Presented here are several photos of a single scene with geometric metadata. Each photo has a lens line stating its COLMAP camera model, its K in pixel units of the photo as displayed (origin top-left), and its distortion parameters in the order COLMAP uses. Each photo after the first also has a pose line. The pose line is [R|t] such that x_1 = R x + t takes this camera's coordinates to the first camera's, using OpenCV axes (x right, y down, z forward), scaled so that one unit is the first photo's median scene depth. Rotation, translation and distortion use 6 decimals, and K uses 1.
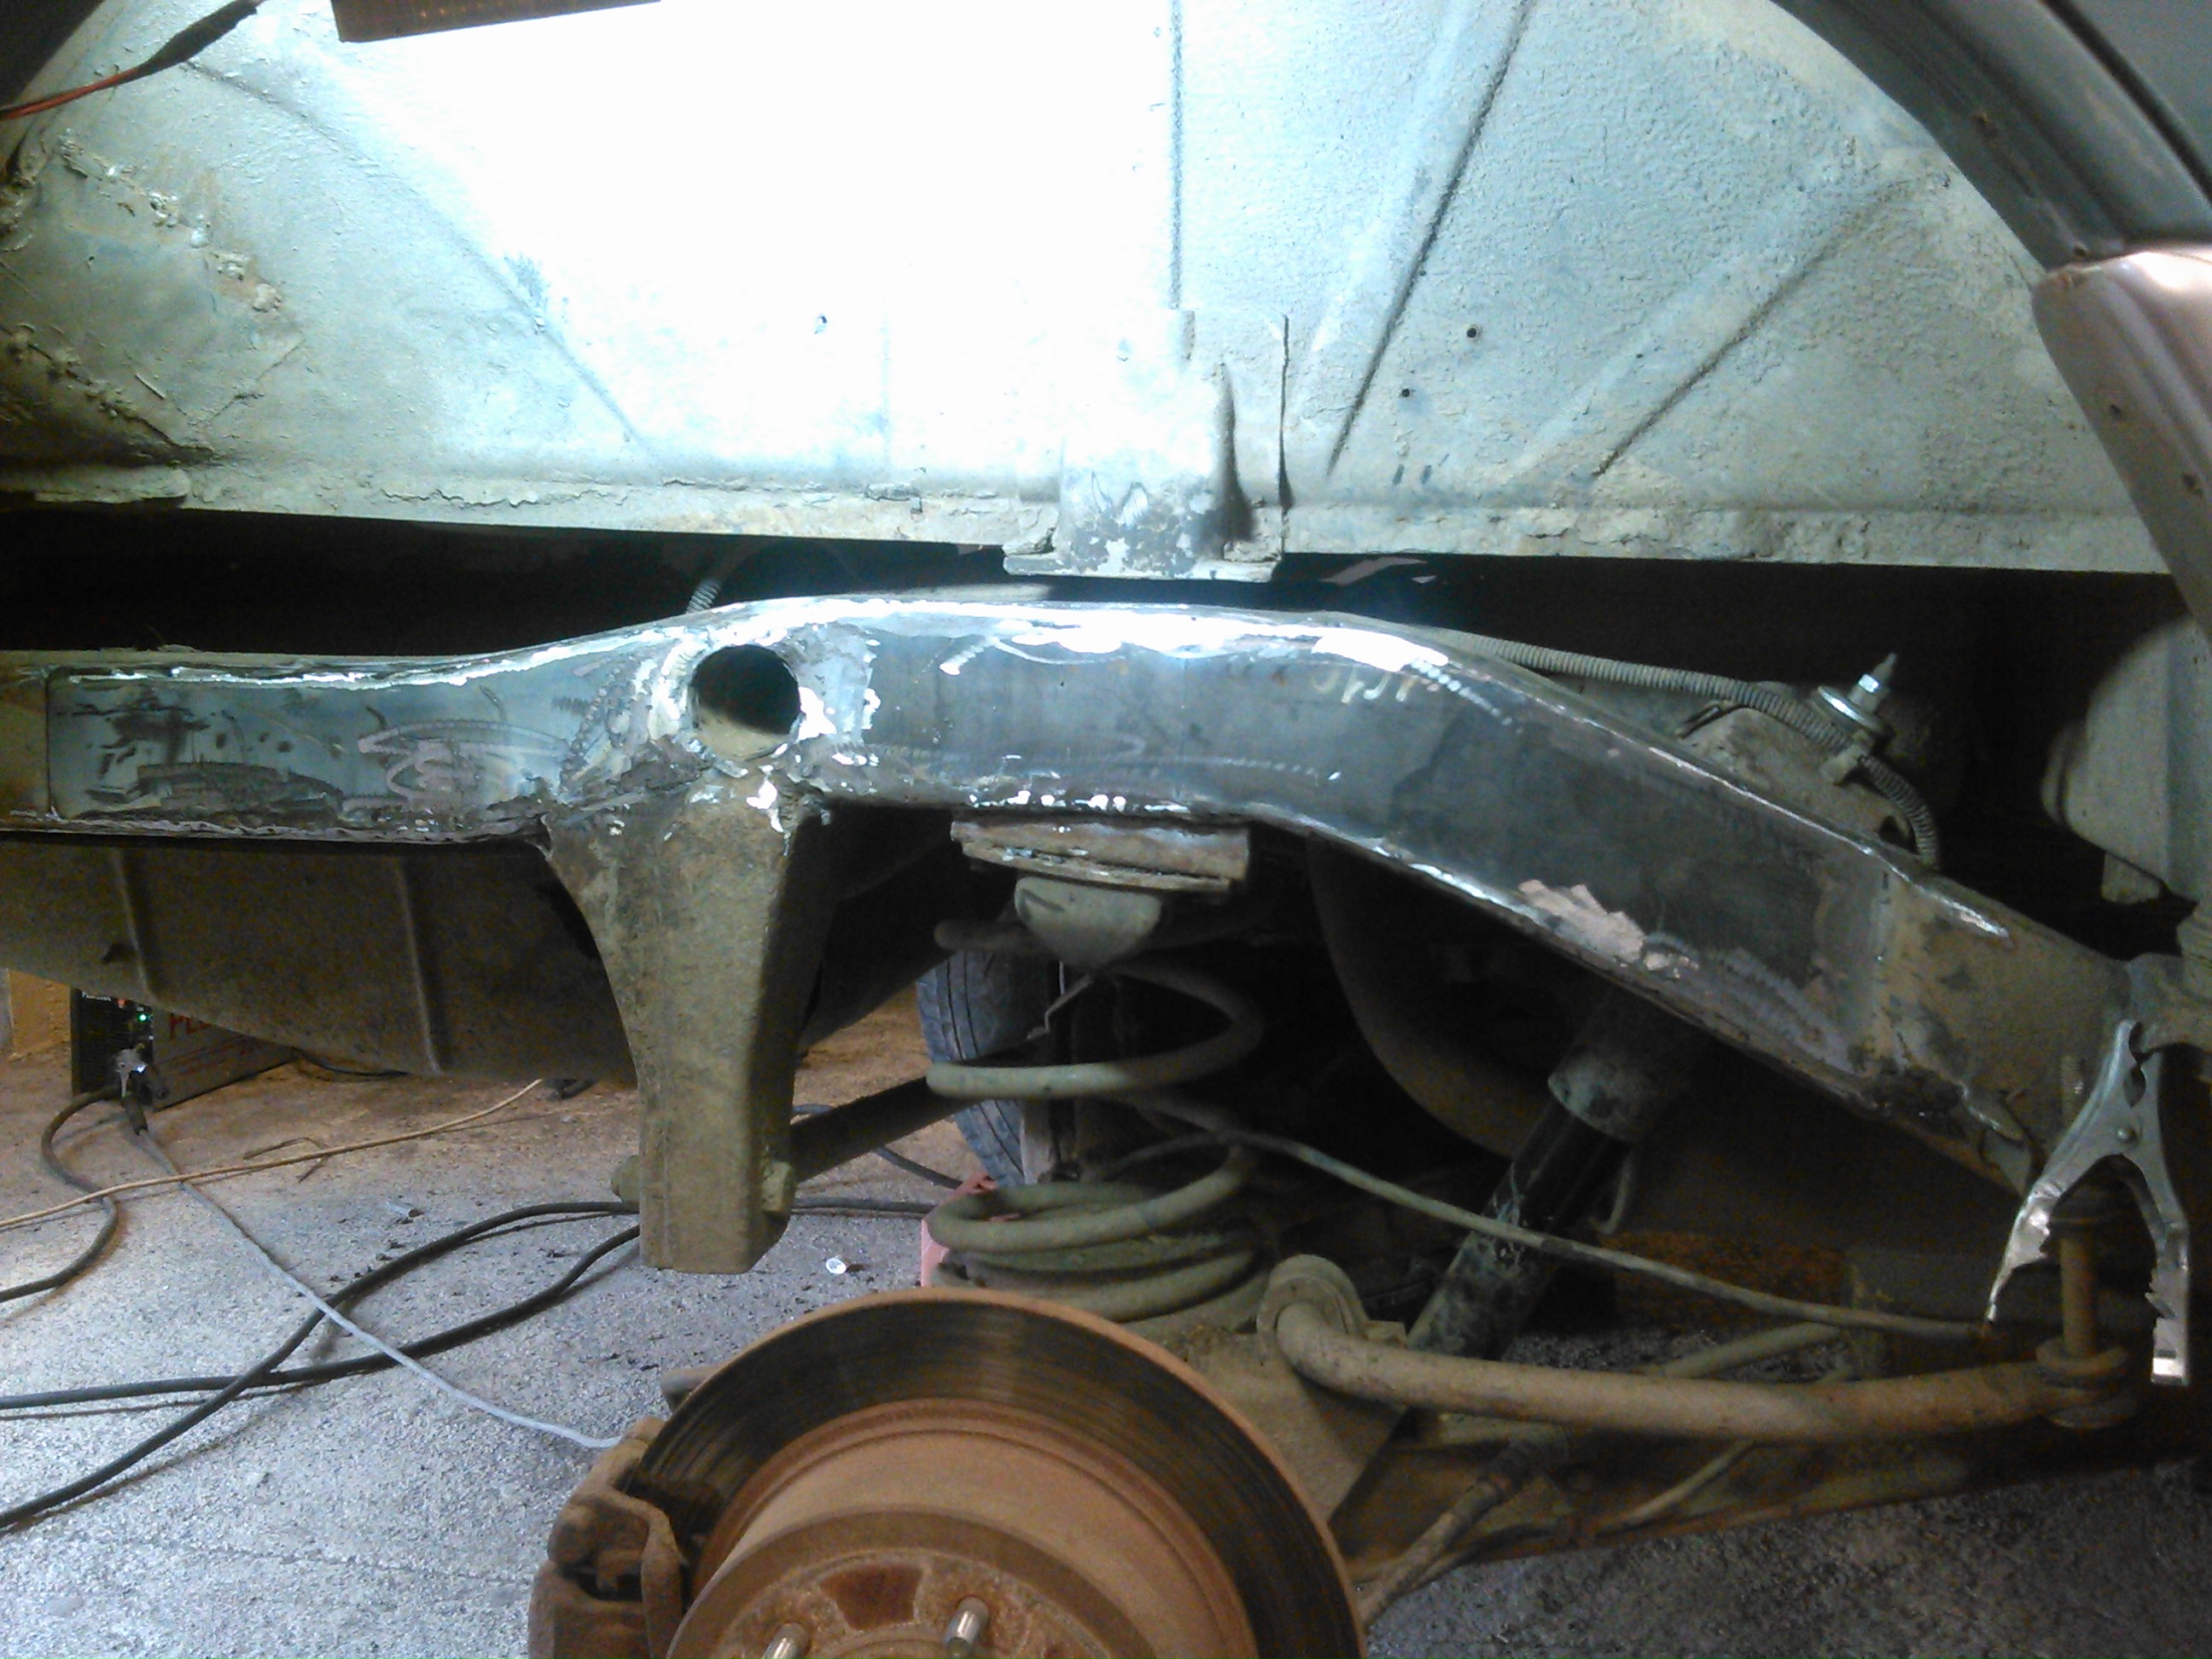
lens RADIAL K [[2076.5, 0, 1093.1], [0, 2076.5, 792.7], [0, 0, 1]] dist [0.055926, -0.202365]
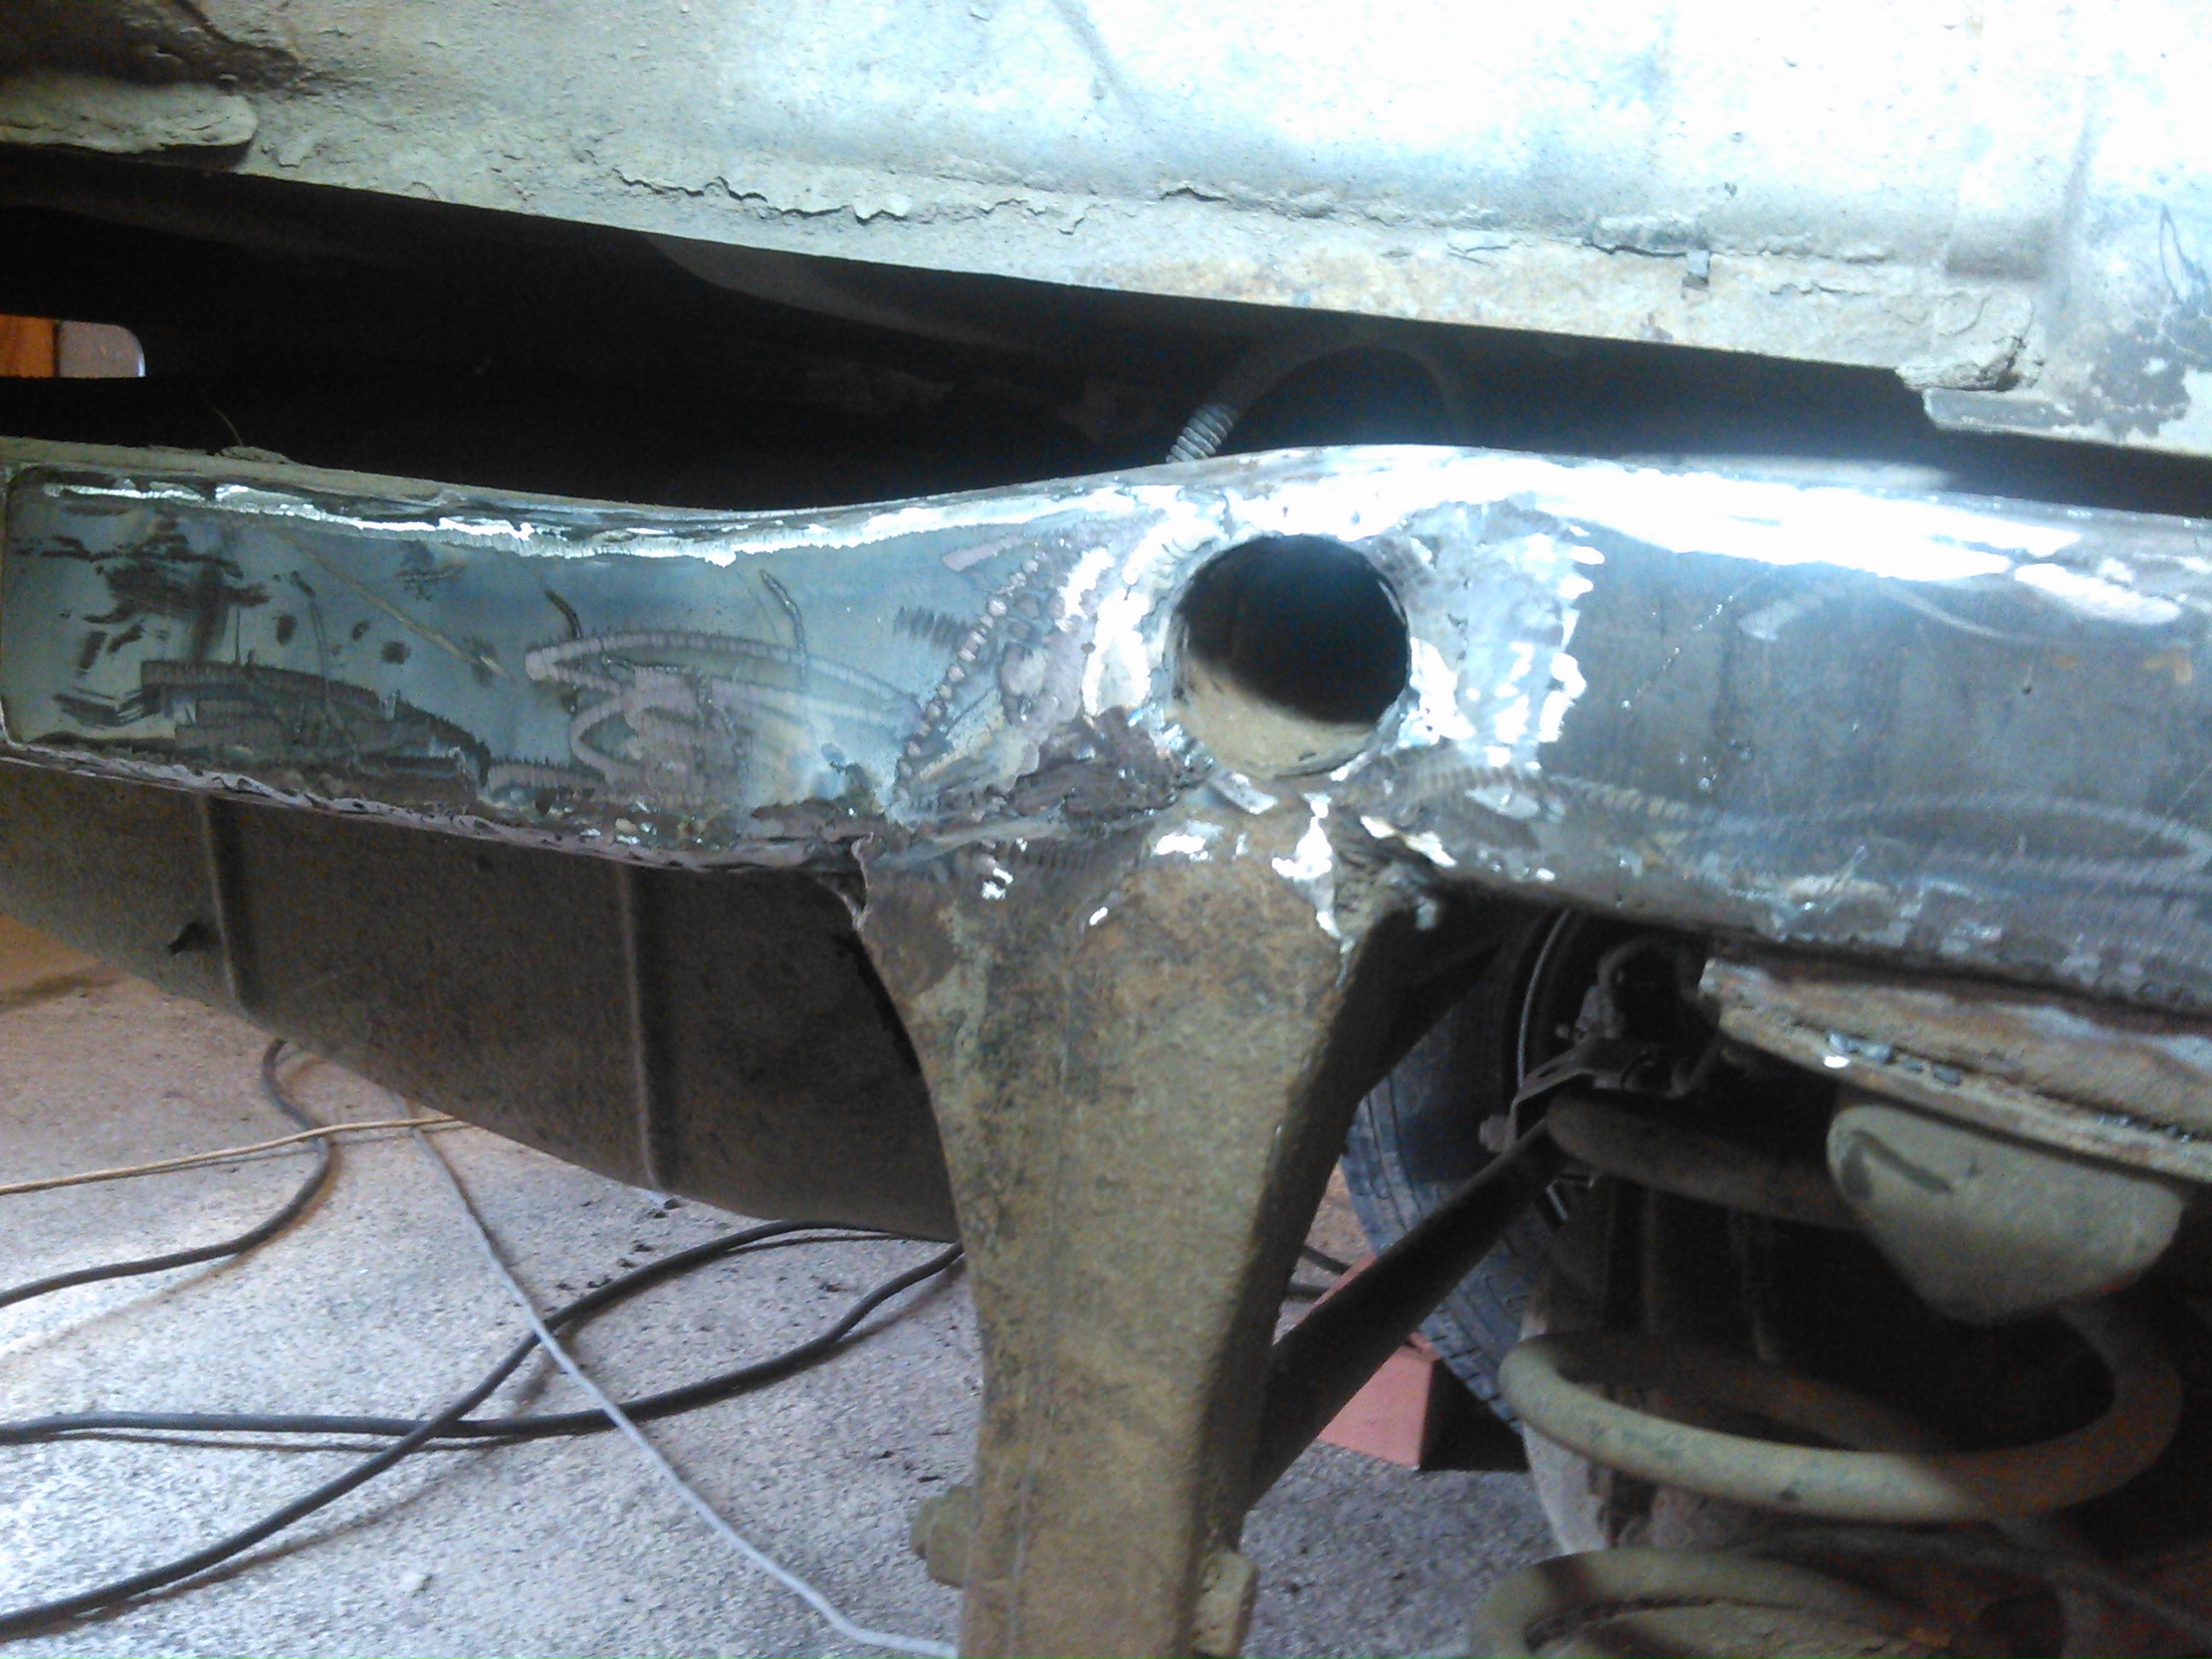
lens RADIAL K [[2157.5, 0, 1096.4], [0, 2157.5, 787.2], [0, 0, 1]] dist [0.057262, -0.230976]
pose [[0.982472, 0.108438, -0.151626, -0.132167], [-0.104530, 0.993956, 0.033534, -0.025855], [0.154346, -0.017097, 0.987869, 0.504980]]
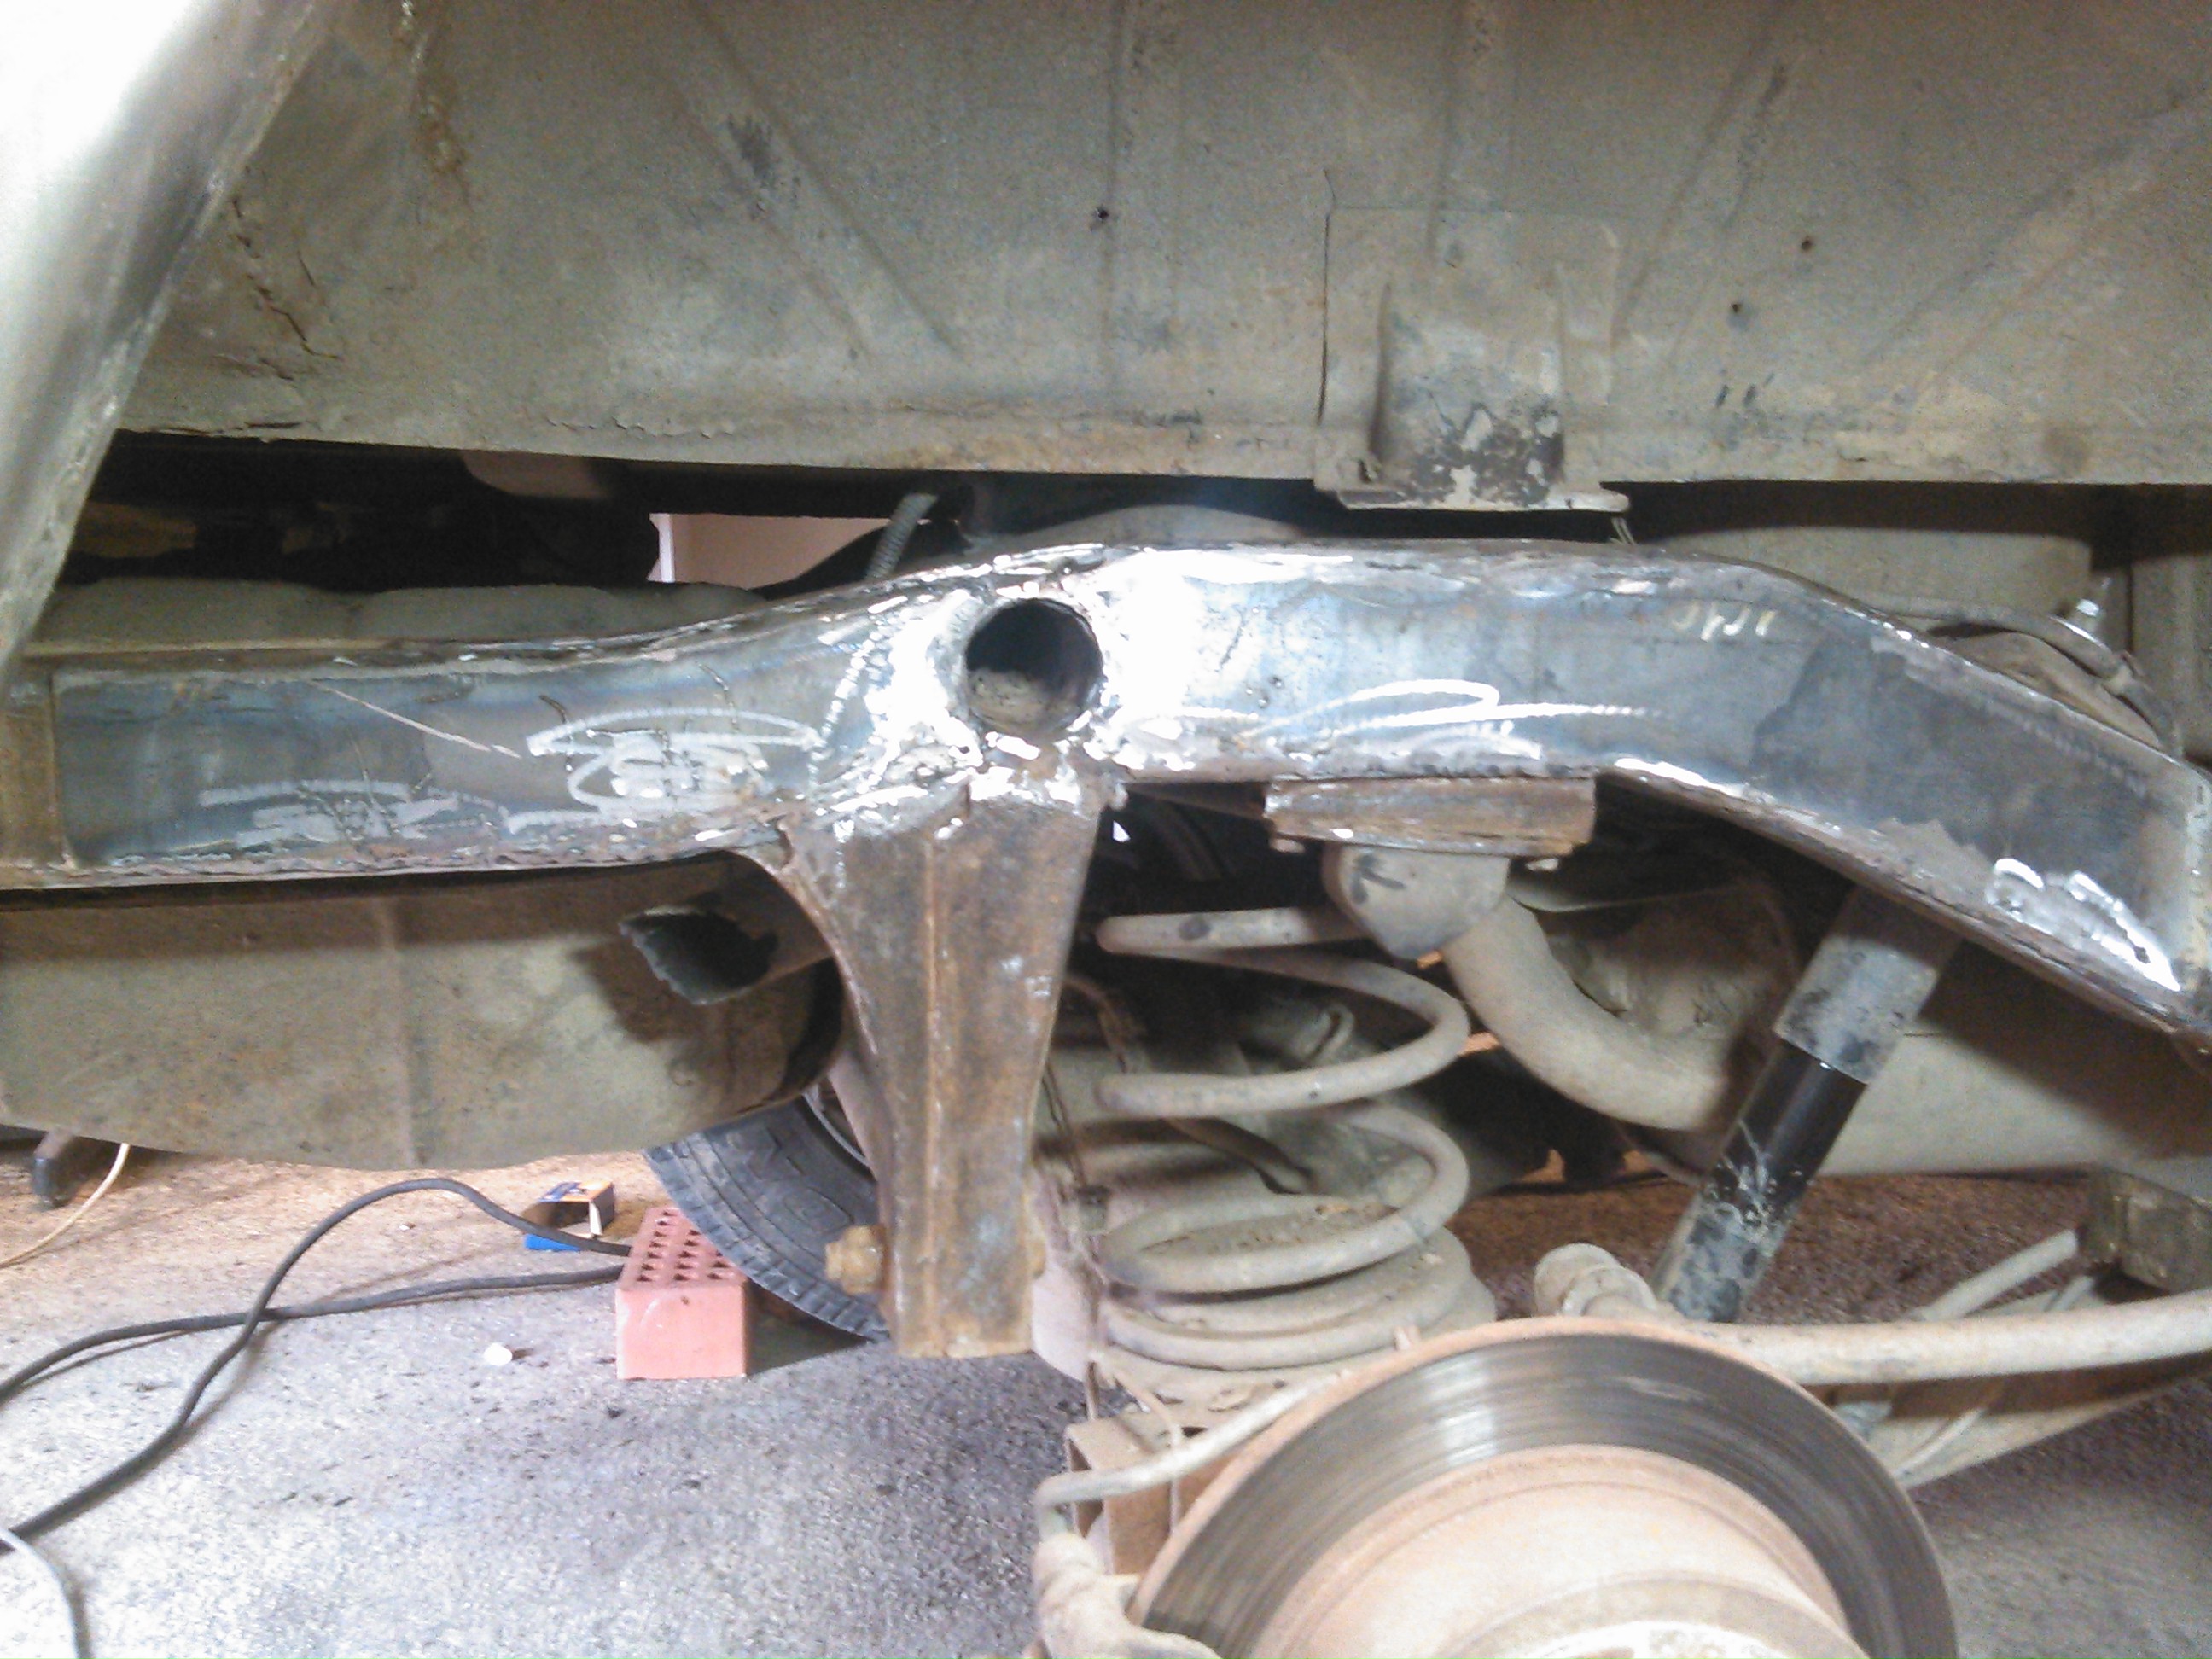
lens RADIAL K [[2100.5, 0, 1100.4], [0, 2100.5, 791.4], [0, 0, 1]] dist [0.055135, -0.191005]
pose [[0.942387, -0.057652, 0.329520, -0.423253], [0.059581, 0.998214, 0.004251, 0.004004], [-0.329177, 0.015627, 0.944139, 0.191699]]
